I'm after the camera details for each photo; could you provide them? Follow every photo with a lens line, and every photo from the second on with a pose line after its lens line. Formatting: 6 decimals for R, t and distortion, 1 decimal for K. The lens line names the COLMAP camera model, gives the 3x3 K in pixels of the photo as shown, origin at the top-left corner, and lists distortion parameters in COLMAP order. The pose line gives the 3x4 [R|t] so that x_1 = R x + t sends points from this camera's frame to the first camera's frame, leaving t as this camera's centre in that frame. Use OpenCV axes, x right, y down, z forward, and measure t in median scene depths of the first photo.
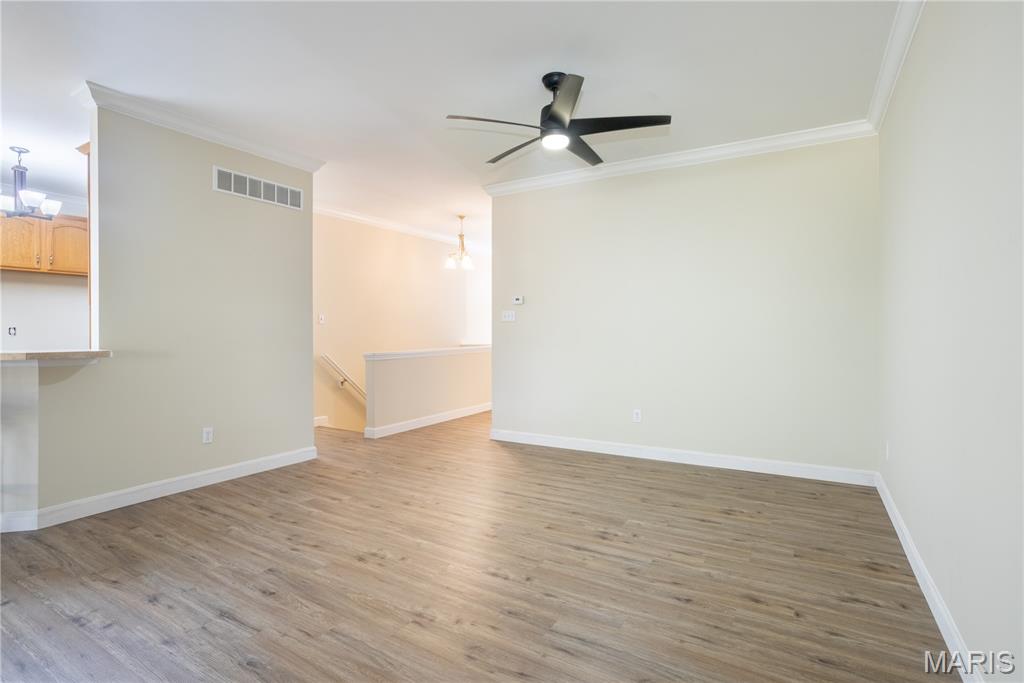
lens RADIAL K [[494.4, 0, 510.7], [0, 494.4, 337.0], [0, 0, 1]] dist [-0.035461, 0.015935]
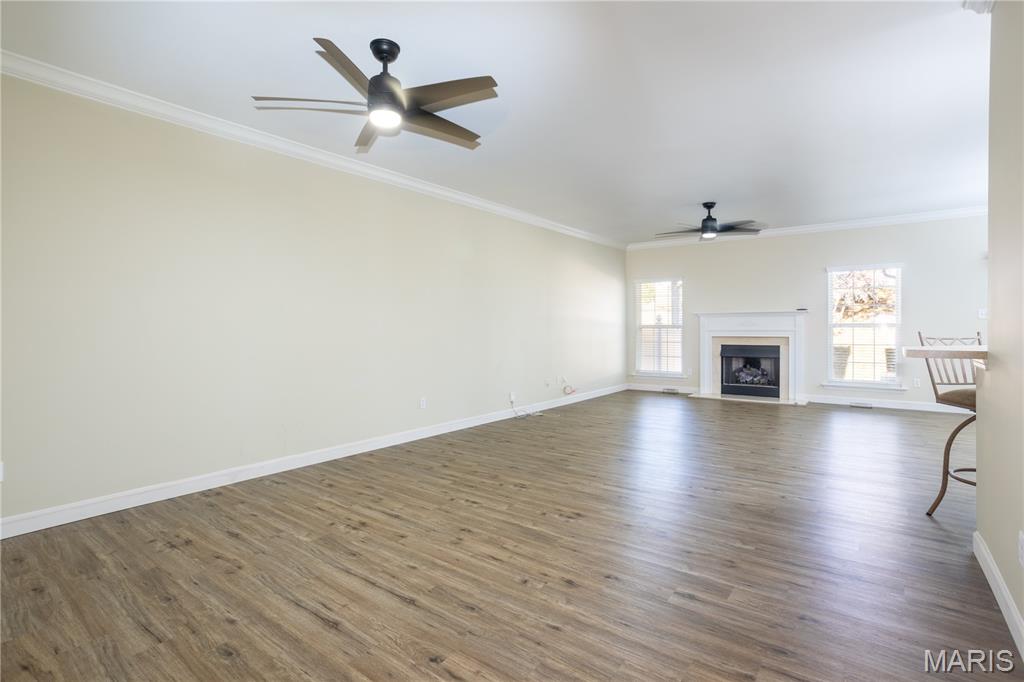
lens RADIAL K [[494.4, 0, 523.5], [0, 494.4, 328.2], [0, 0, 1]] dist [-0.035461, 0.015935]
pose [[-0.996362, 0.008516, 0.084796, -0.254900], [0.009809, 0.999842, 0.014840, -0.028739], [-0.084656, 0.015618, -0.996288, 2.047827]]
